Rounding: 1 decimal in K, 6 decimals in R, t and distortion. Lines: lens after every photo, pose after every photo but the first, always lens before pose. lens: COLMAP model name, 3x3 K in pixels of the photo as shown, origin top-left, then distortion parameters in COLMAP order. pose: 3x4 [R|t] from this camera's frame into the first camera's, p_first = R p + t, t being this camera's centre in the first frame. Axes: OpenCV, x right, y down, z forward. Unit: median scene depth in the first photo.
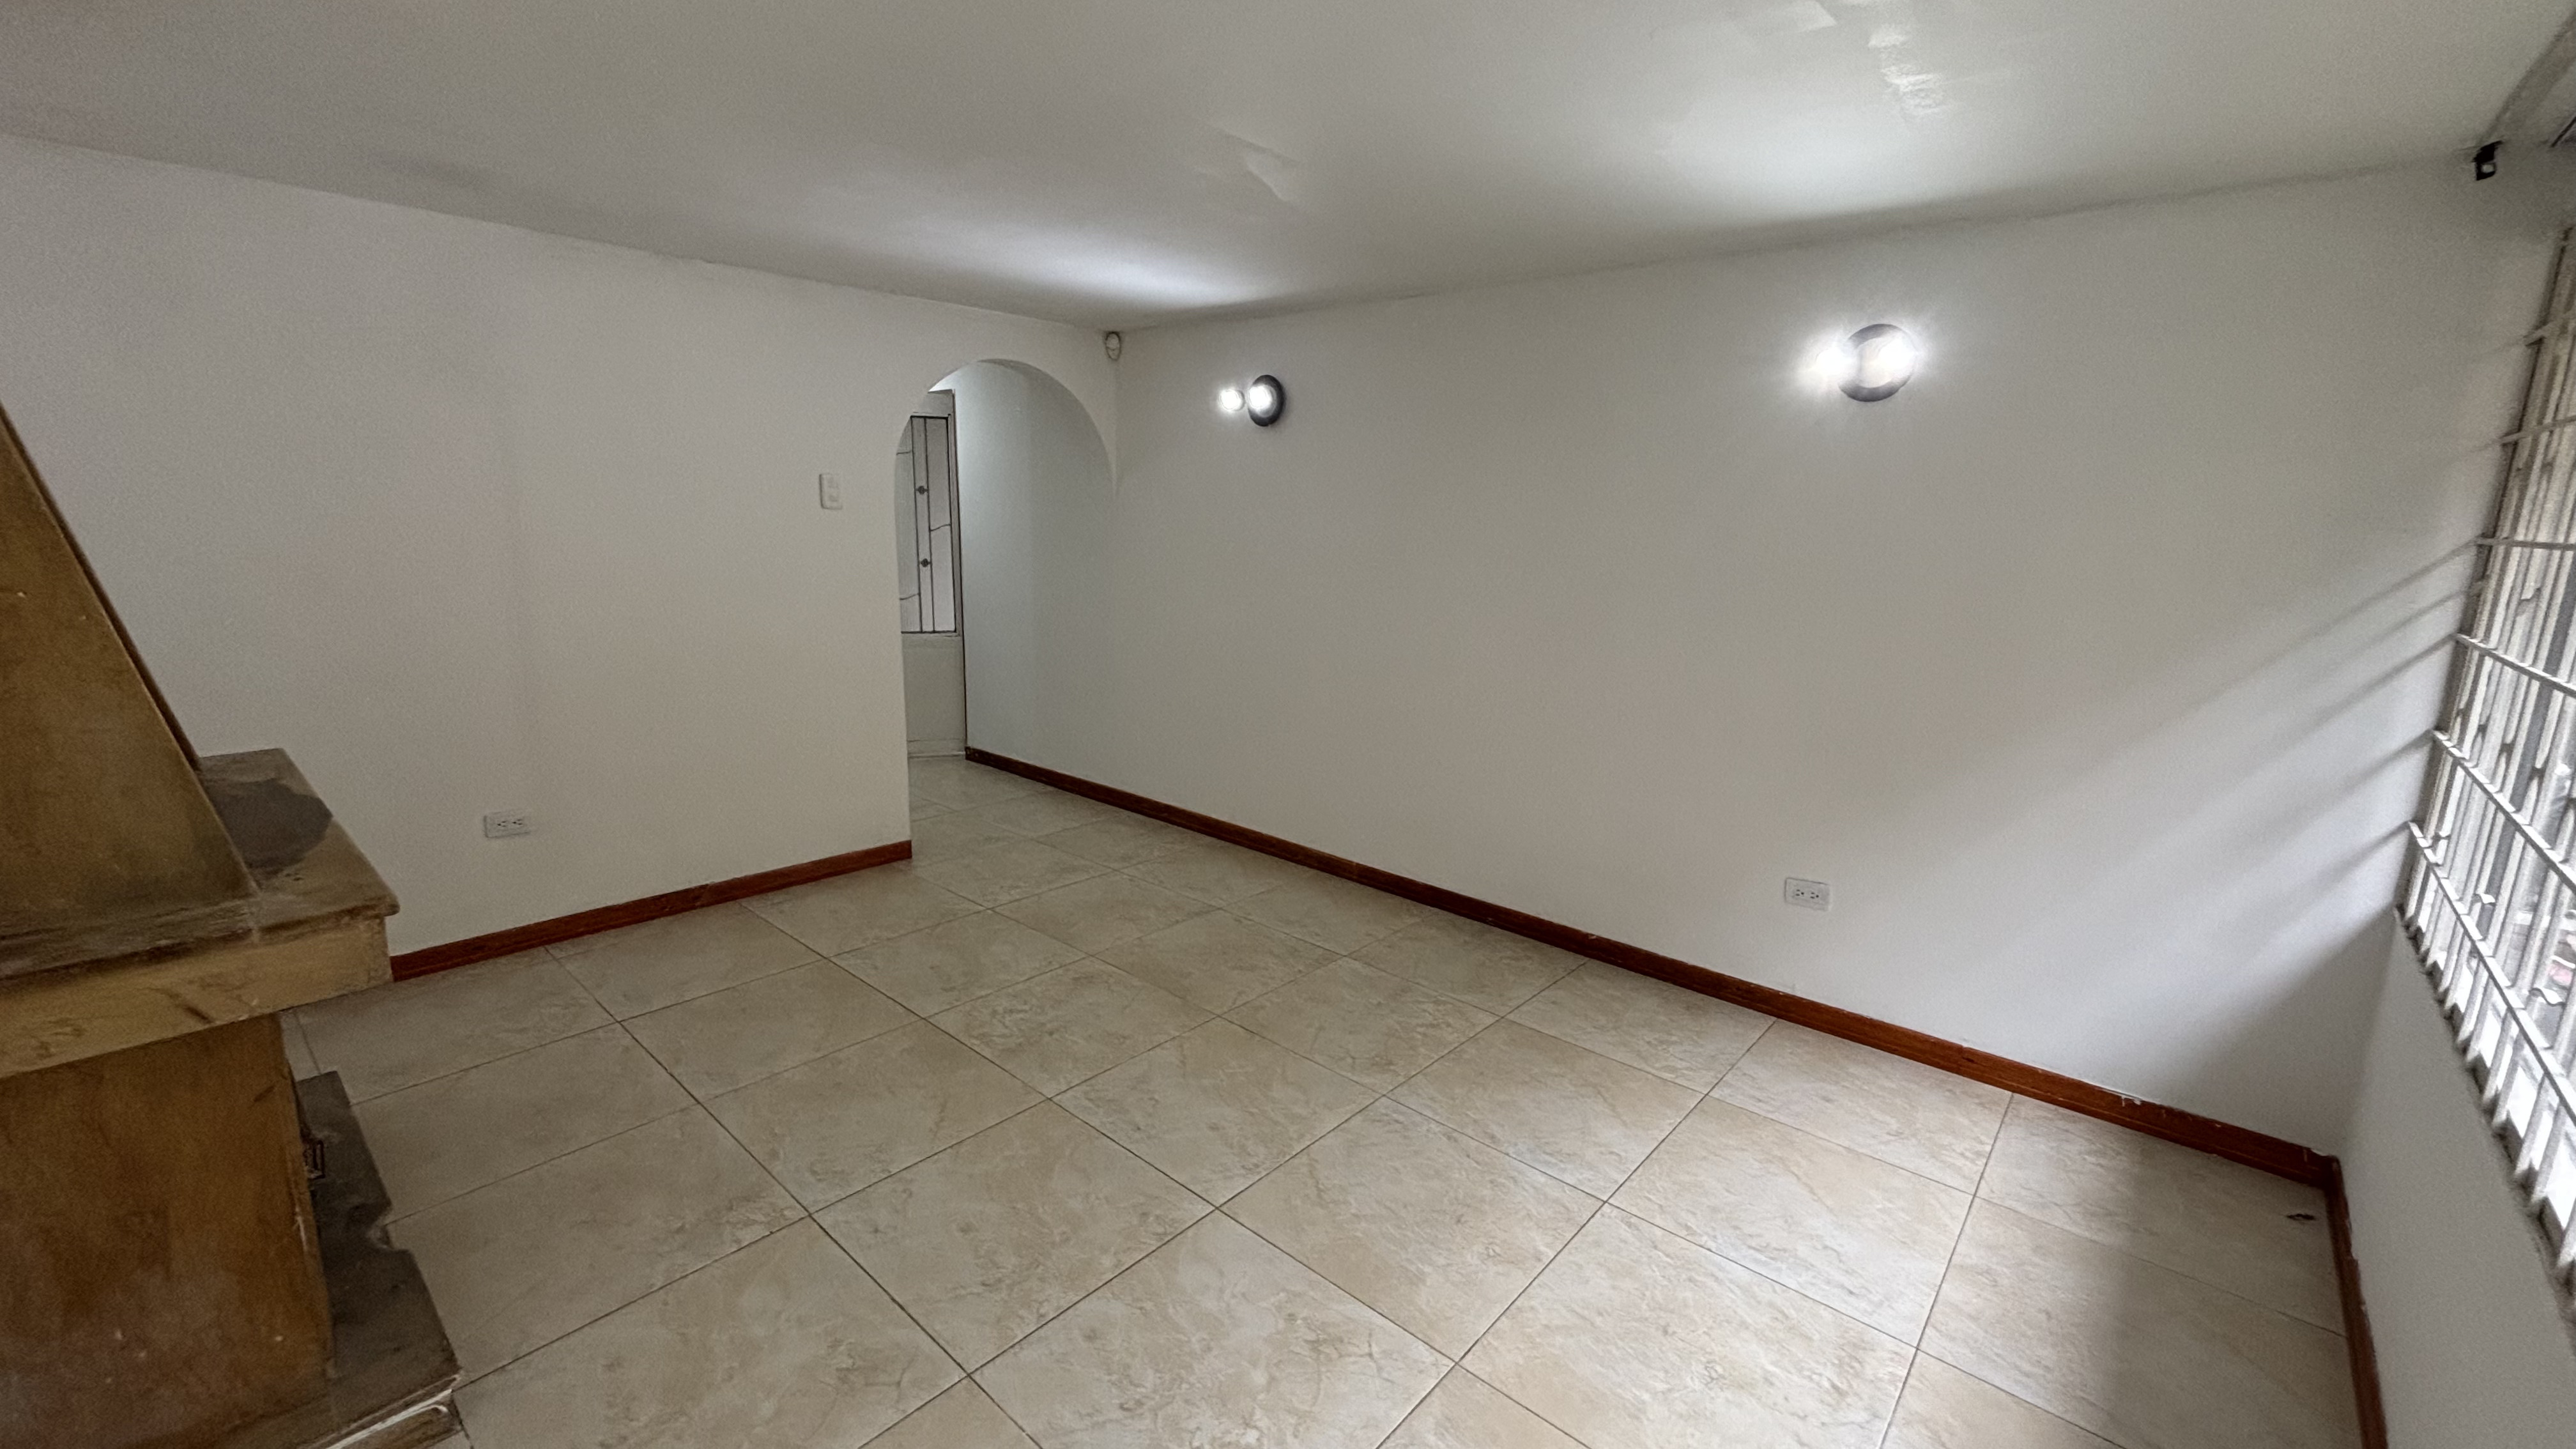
lens RADIAL K [[1053.1, 0, 1285.4], [0, 1053.1, 726.7], [0, 0, 1]] dist [0.002326, 0.000422]
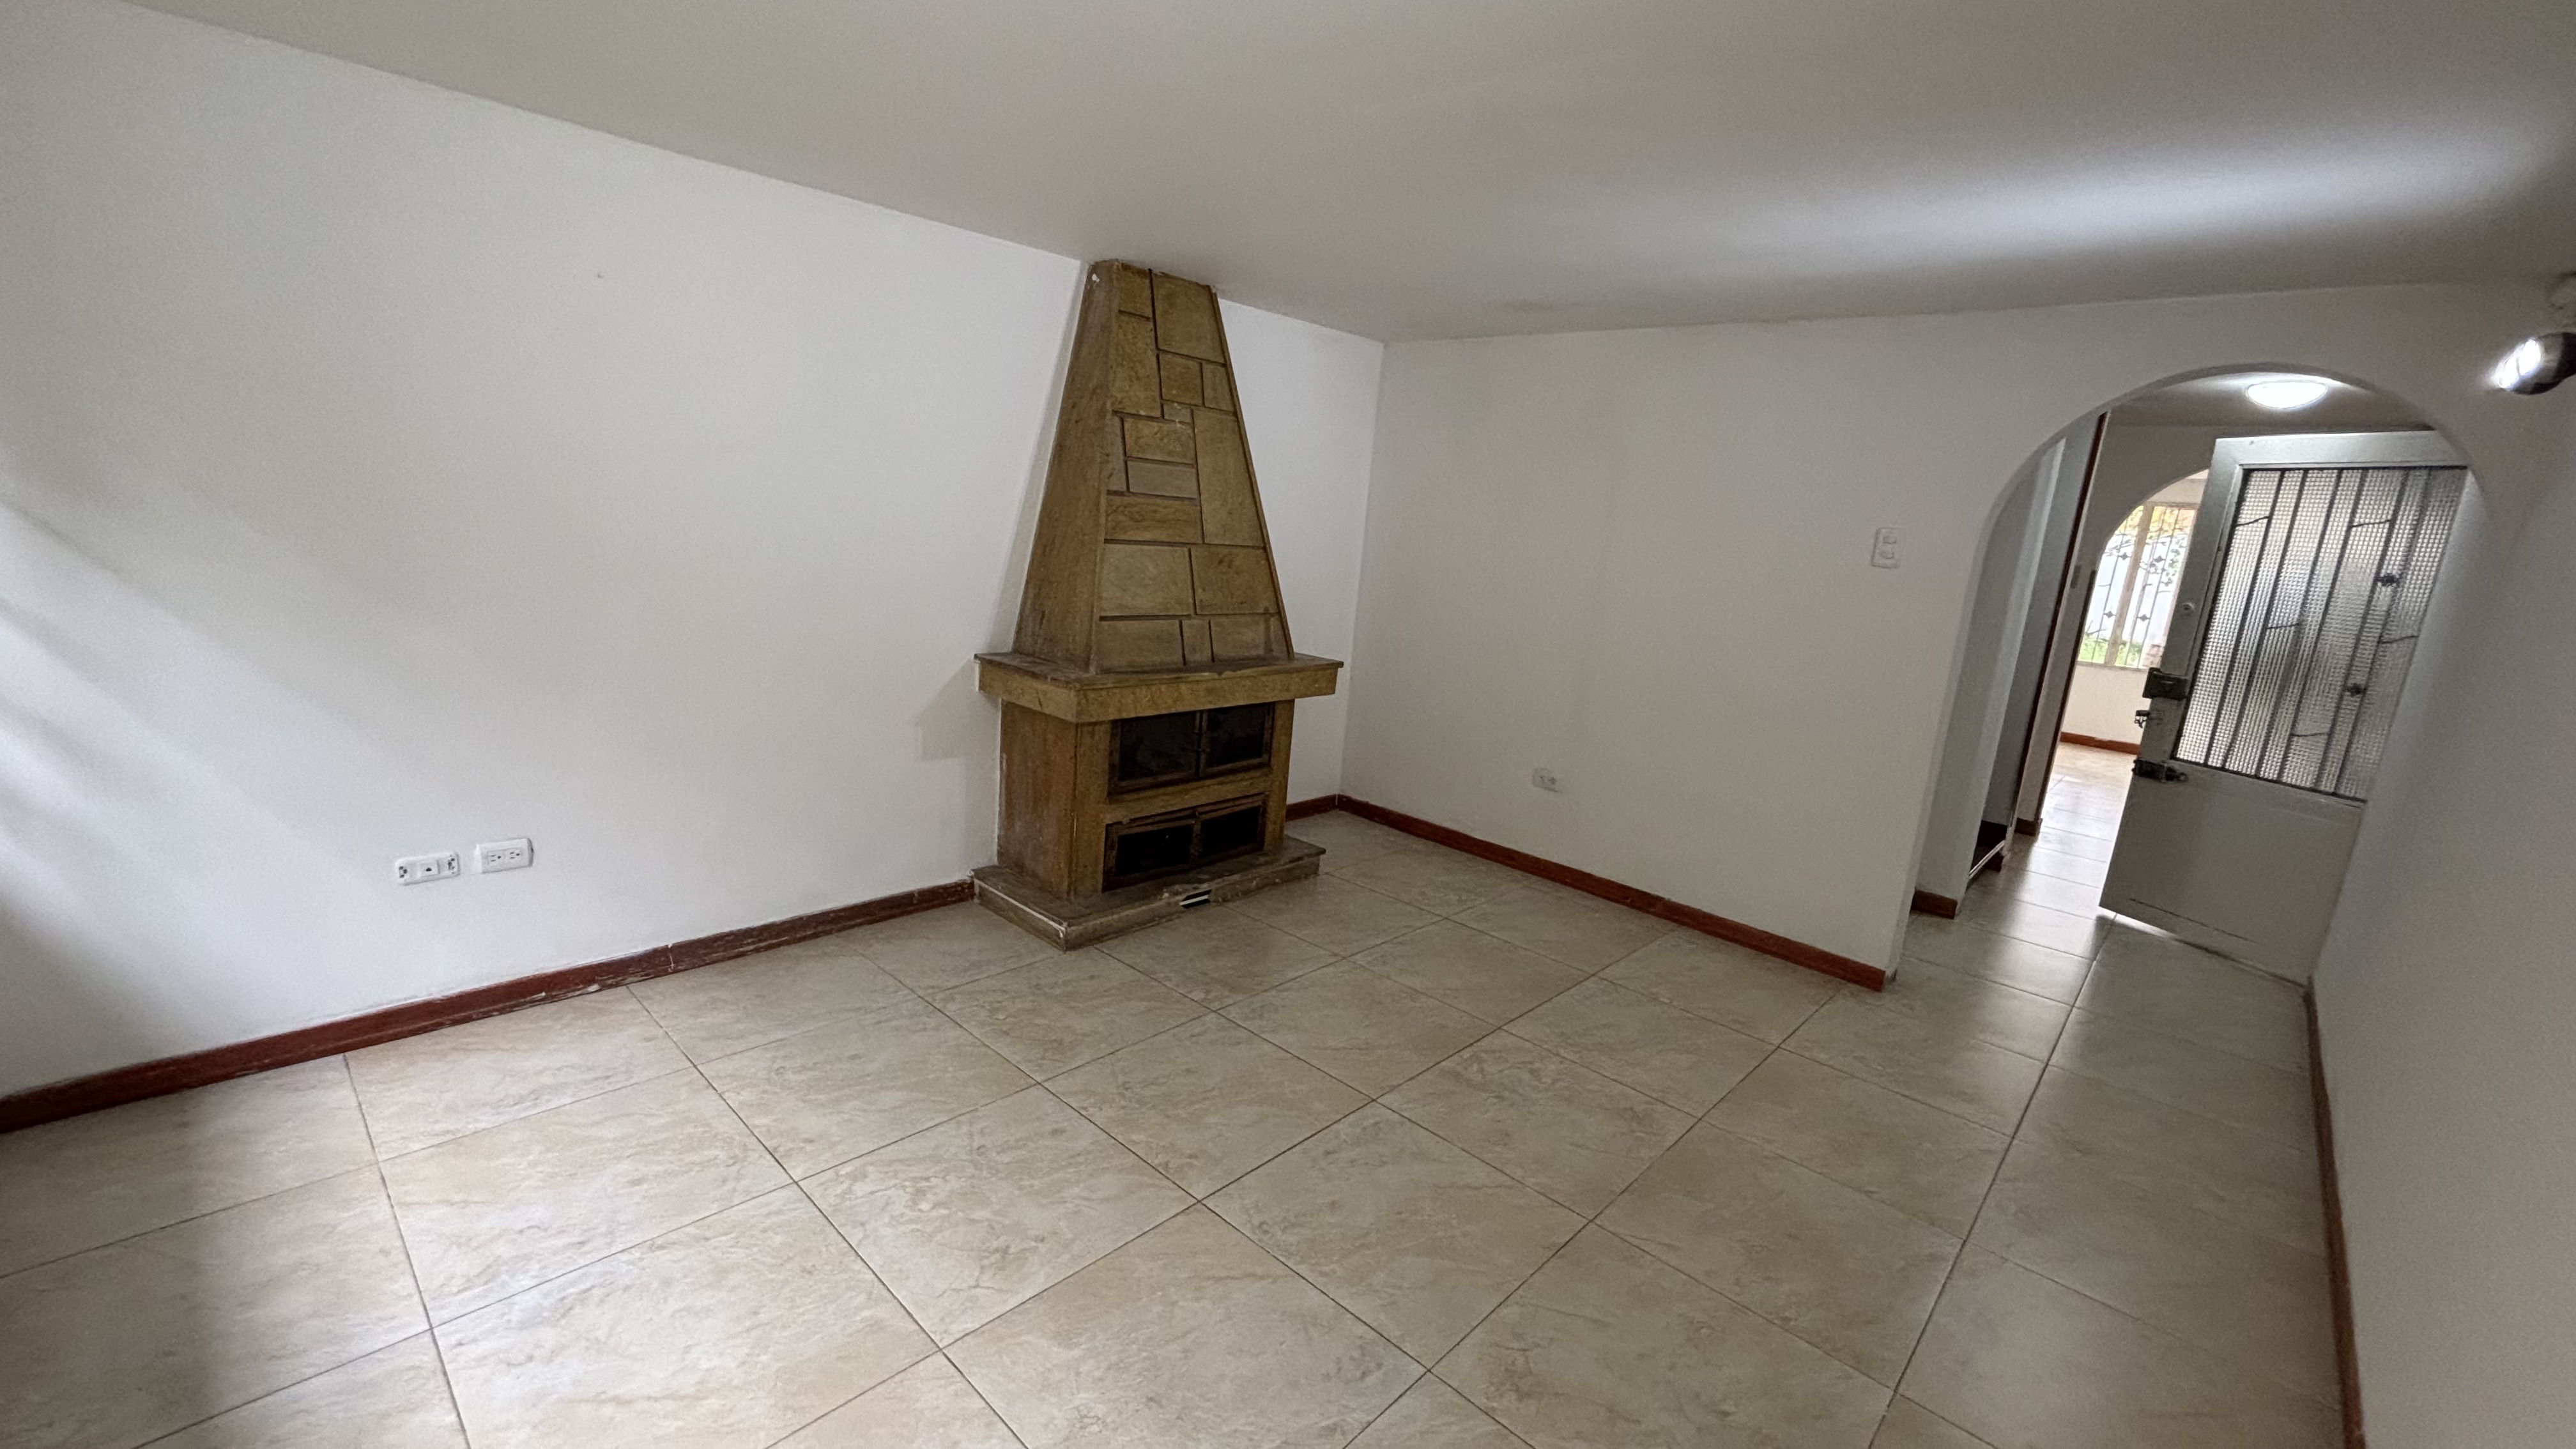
lens RADIAL K [[1027.9, 0, 1278.7], [0, 1027.9, 734.7], [0, 0, 1]] dist [-0.000294, -0.000201]
pose [[-0.030266, 0.192718, -0.980787, 0.637476], [-0.283193, 0.939377, 0.193320, -0.136620], [0.958585, 0.283603, 0.026146, 0.723258]]
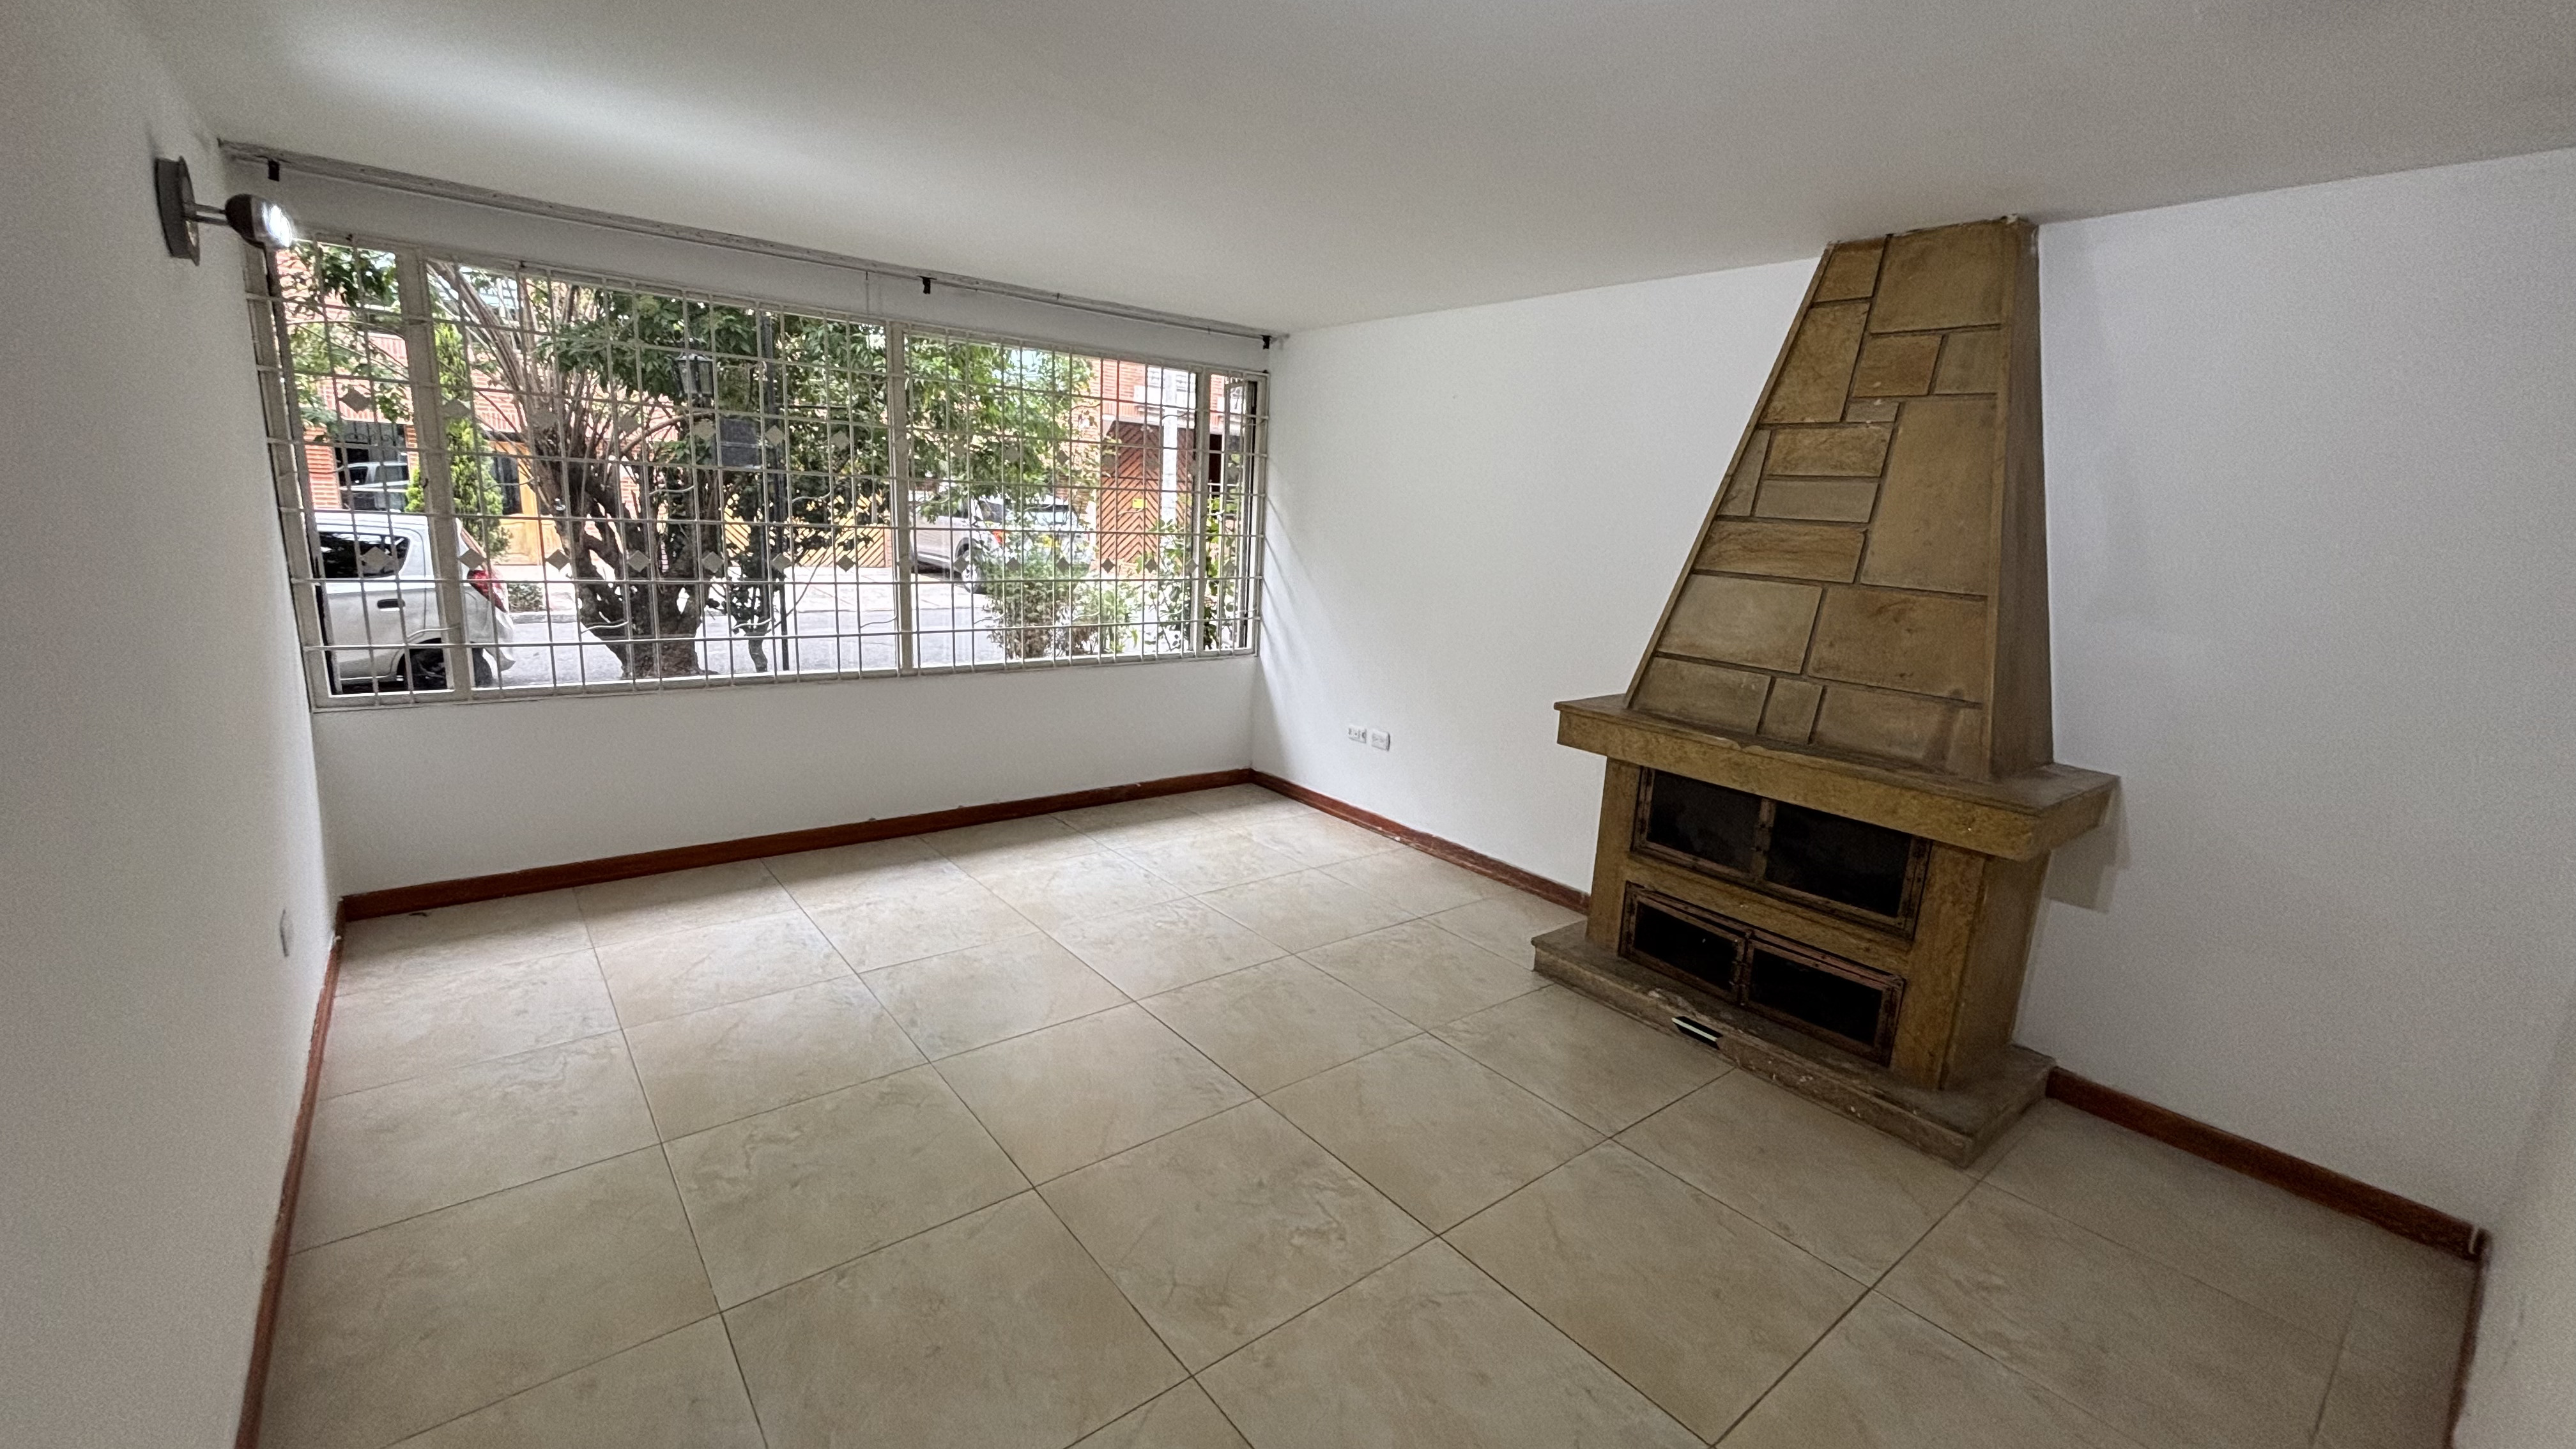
lens RADIAL K [[1046.4, 0, 1285.6], [0, 1046.4, 720.5], [0, 0, 1]] dist [-0.000471, -0.000165]
pose [[-0.982992, -0.109250, 0.147621, -0.326966], [-0.041199, 0.914509, 0.402463, -0.335938], [-0.178970, 0.389536, -0.903455, 1.606774]]
